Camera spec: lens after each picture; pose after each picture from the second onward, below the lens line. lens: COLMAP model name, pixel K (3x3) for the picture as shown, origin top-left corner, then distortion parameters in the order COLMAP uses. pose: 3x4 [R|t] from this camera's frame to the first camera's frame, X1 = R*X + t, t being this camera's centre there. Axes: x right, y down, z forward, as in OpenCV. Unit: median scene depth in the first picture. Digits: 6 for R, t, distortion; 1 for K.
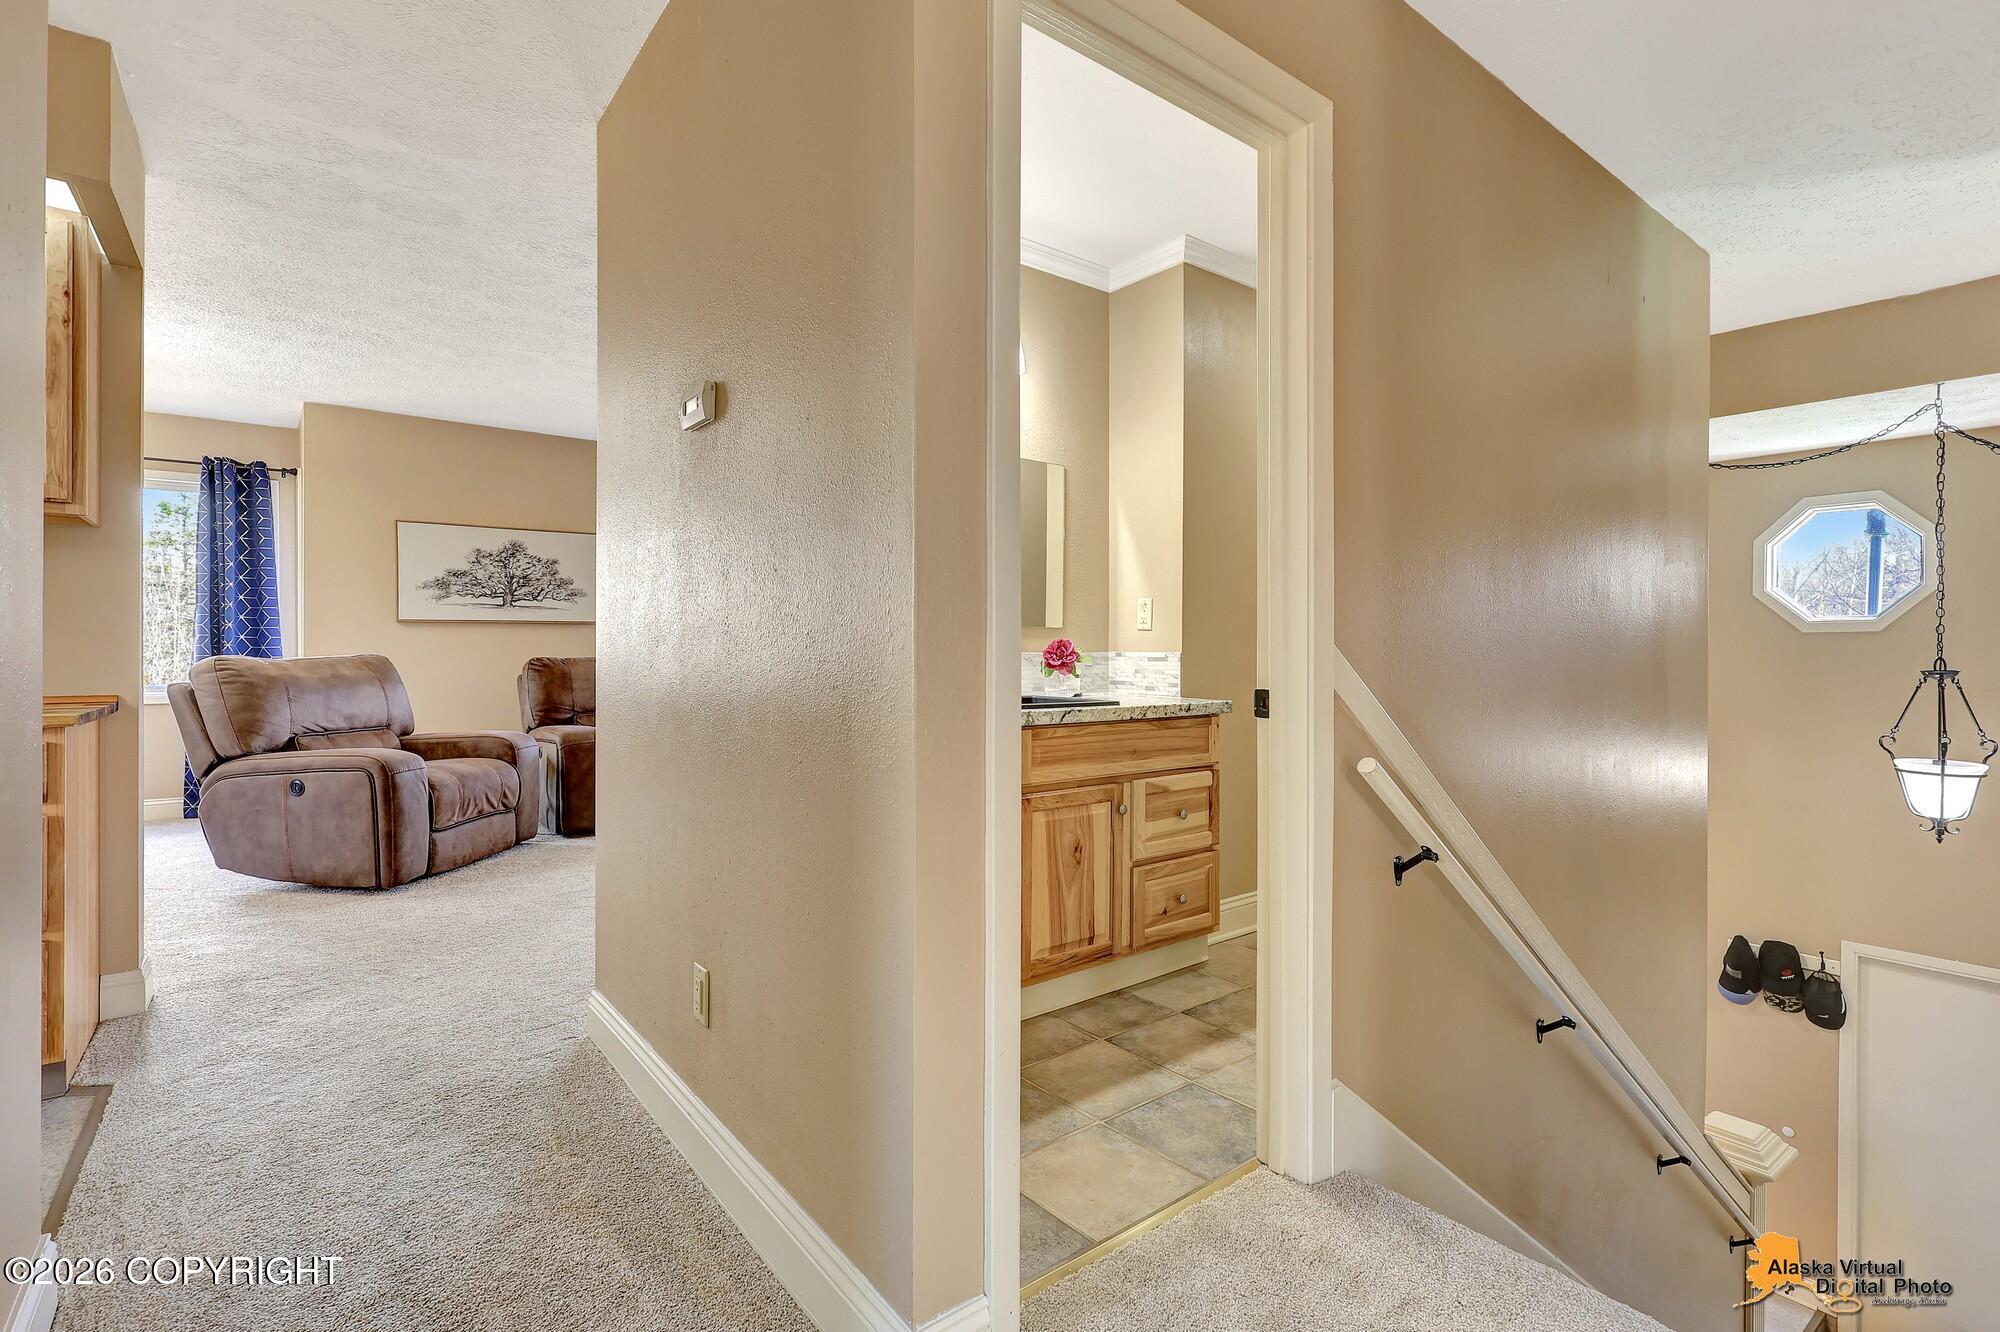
lens RADIAL K [[929.9, 0, 1000.0], [0, 929.9, 666.0], [0, 0, 1]] dist [-0.006625, 0.000168]
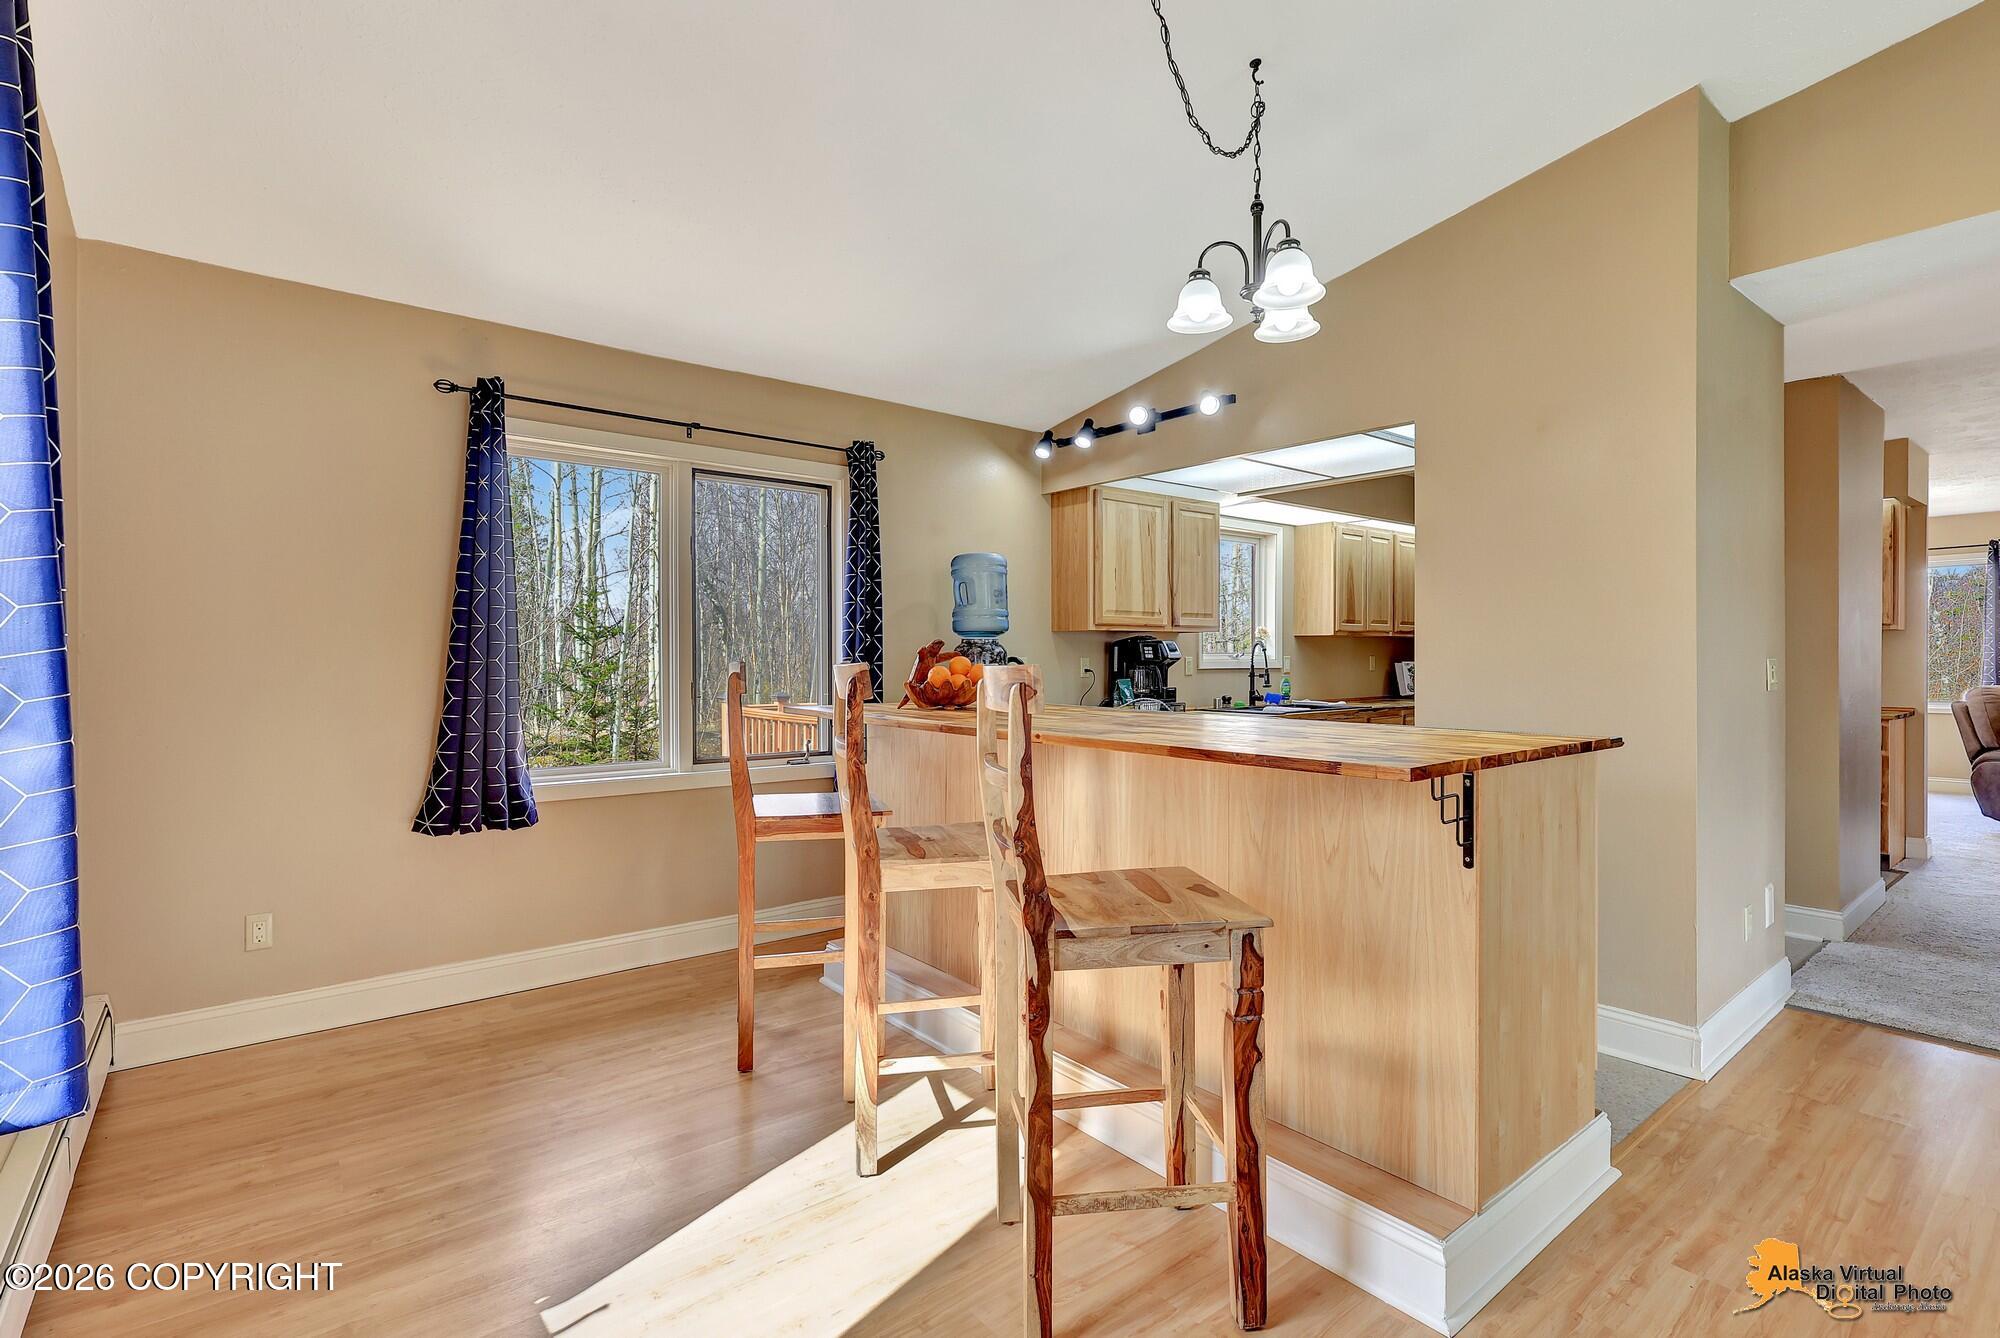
lens RADIAL K [[936.9, 0, 992.9], [0, 936.9, 663.3], [0, 0, 1]] dist [-0.001616, -0.000051]
pose [[0.011294, -0.004512, -0.999926, 0.556428], [-0.006256, 0.999970, -0.004582, -0.022725], [0.999917, 0.006308, 0.011266, -0.542979]]
